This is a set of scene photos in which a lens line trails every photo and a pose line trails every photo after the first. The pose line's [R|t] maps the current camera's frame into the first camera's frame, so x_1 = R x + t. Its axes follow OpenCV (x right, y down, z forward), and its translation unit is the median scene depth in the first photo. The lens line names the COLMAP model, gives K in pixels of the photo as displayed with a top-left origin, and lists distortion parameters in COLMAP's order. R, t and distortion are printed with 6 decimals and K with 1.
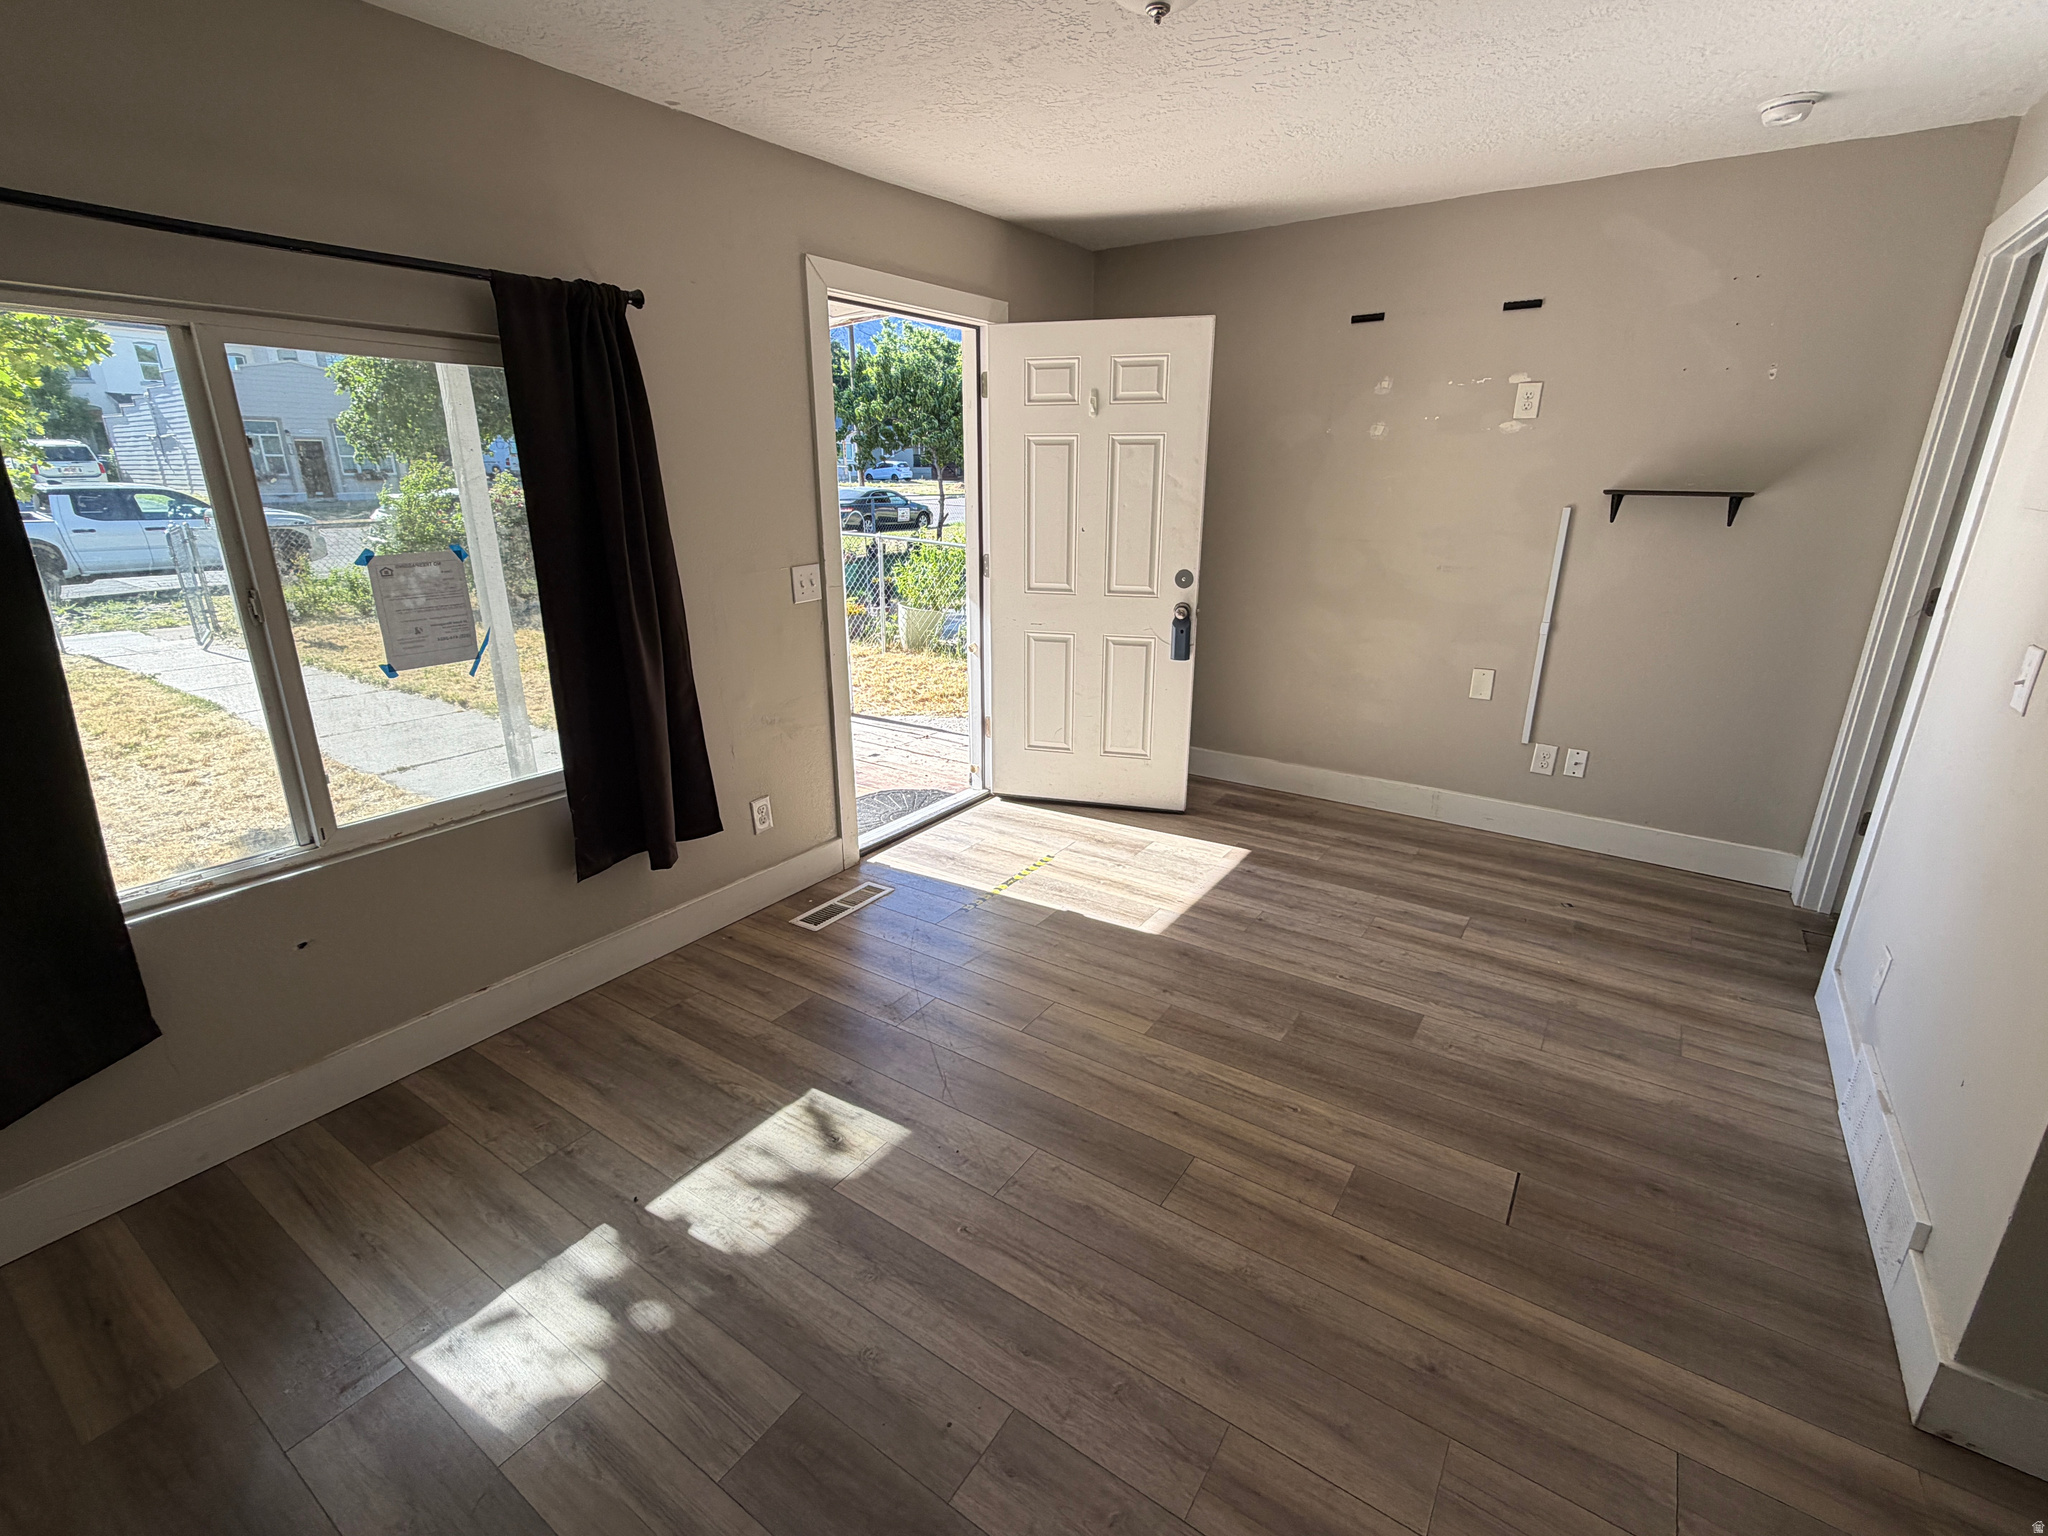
lens RADIAL K [[922.3, 0, 1024.0], [0, 922.3, 768.0], [0, 0, 1]] dist [0.000736, 0.000318]
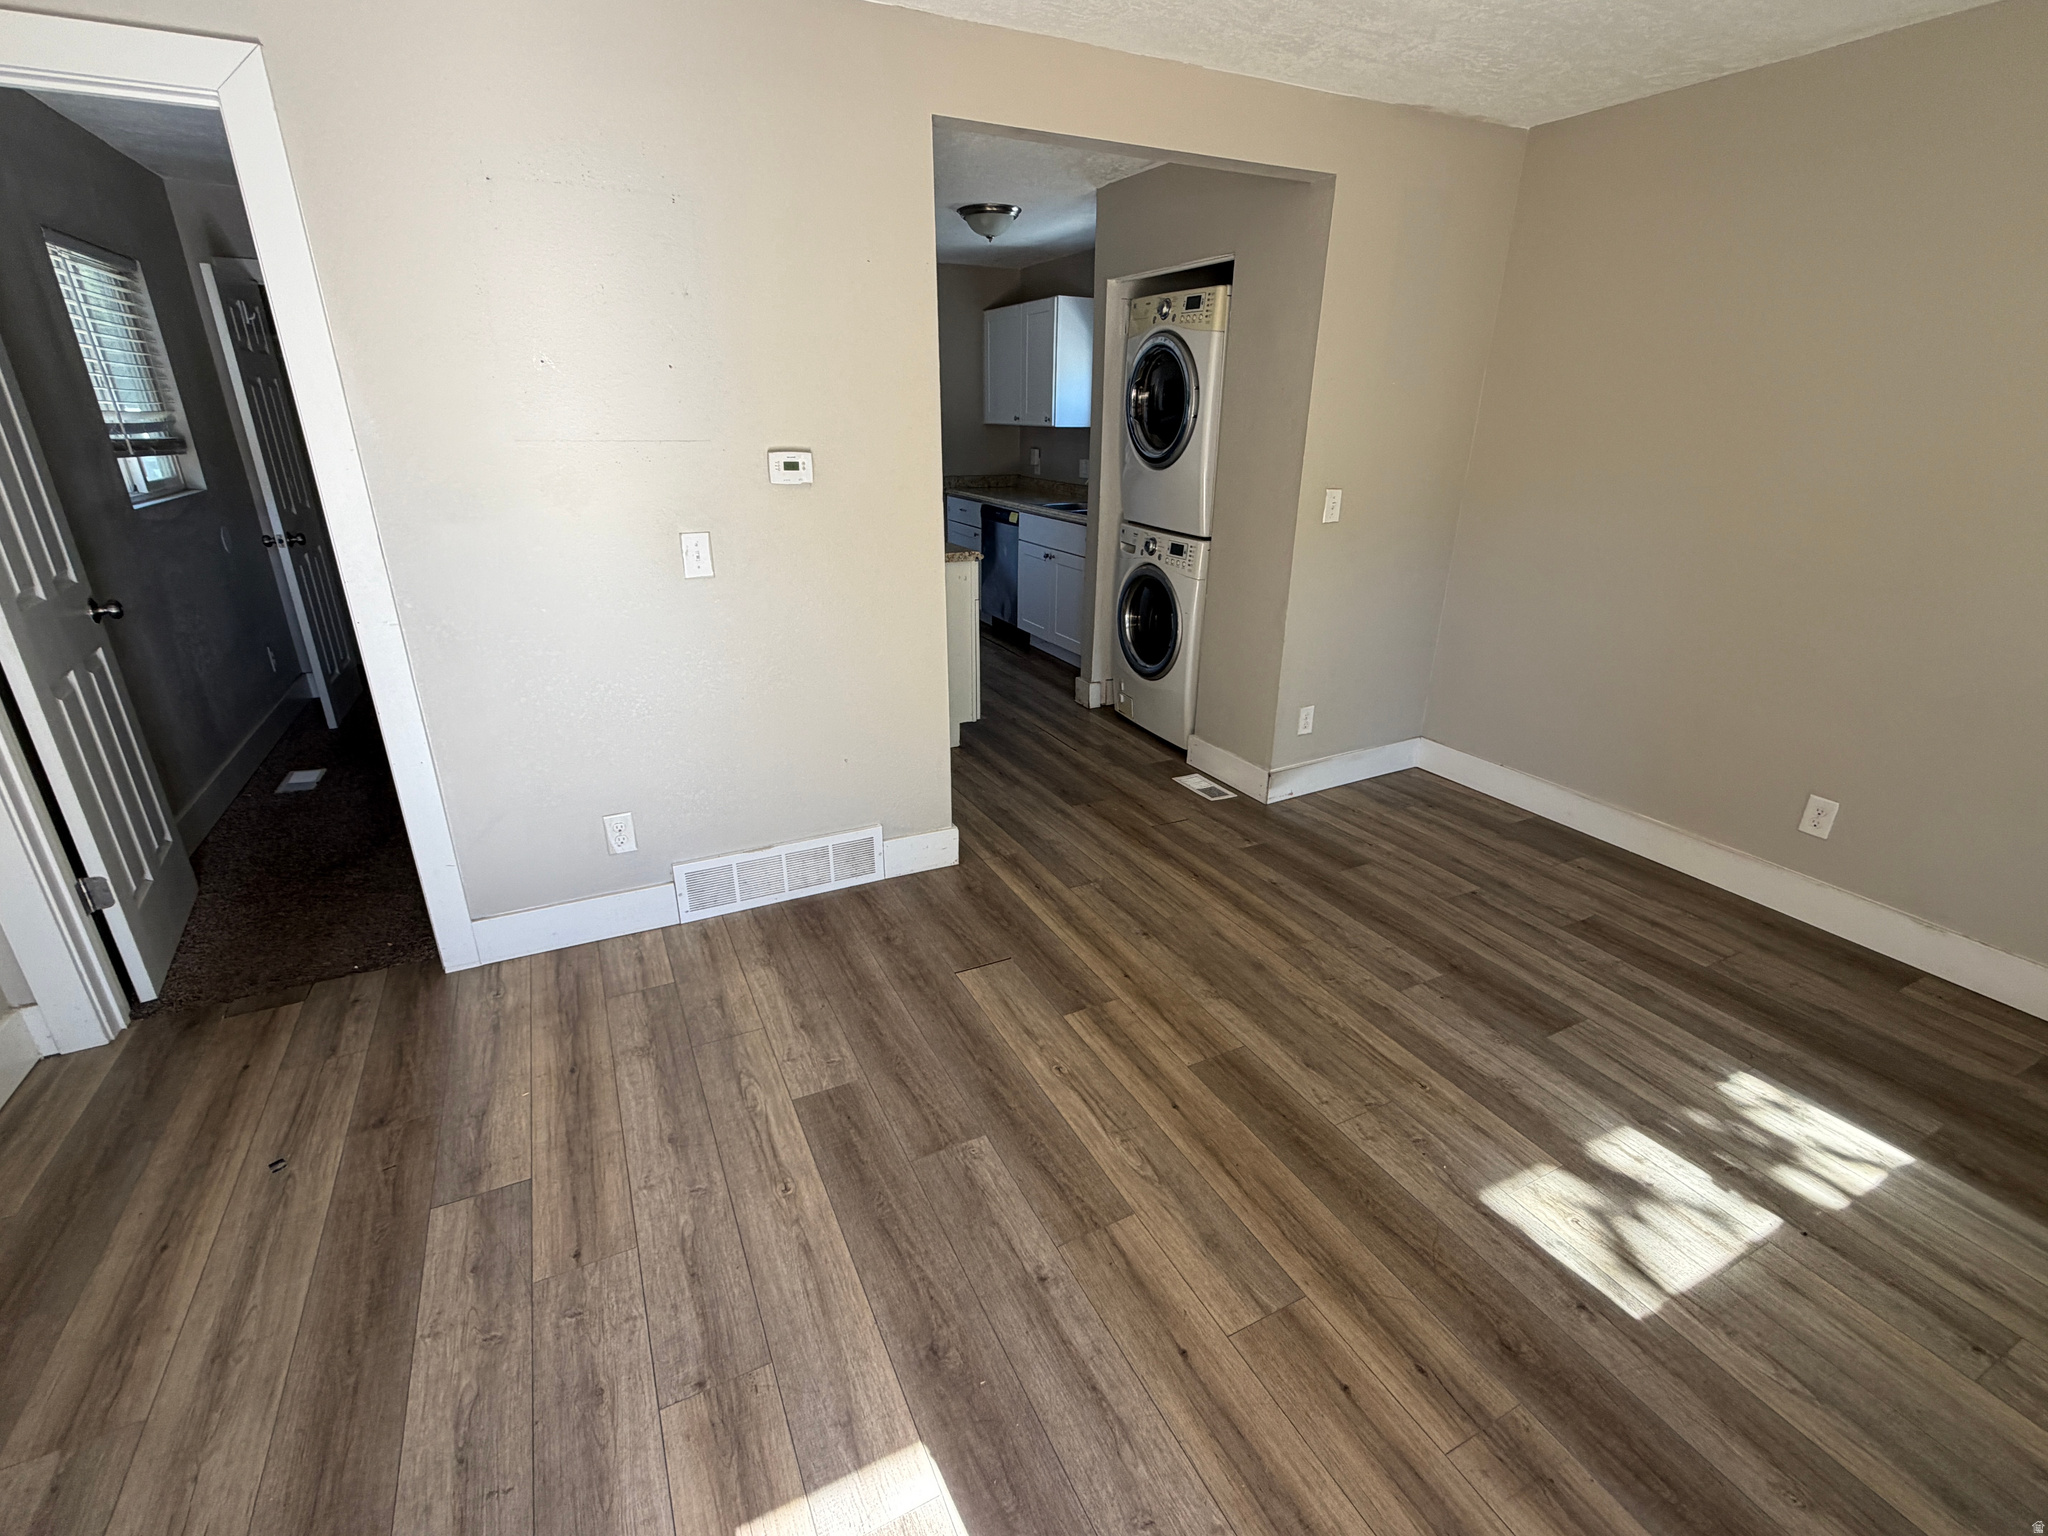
lens RADIAL K [[922.3, 0, 1024.0], [0, 922.3, 768.0], [0, 0, 1]] dist [0.000736, 0.000318]
pose [[-0.873868, -0.186224, 0.449084, -0.060446], [0.140964, 0.786990, 0.600646, -0.486312], [-0.465279, 0.588190, -0.661474, 1.474107]]
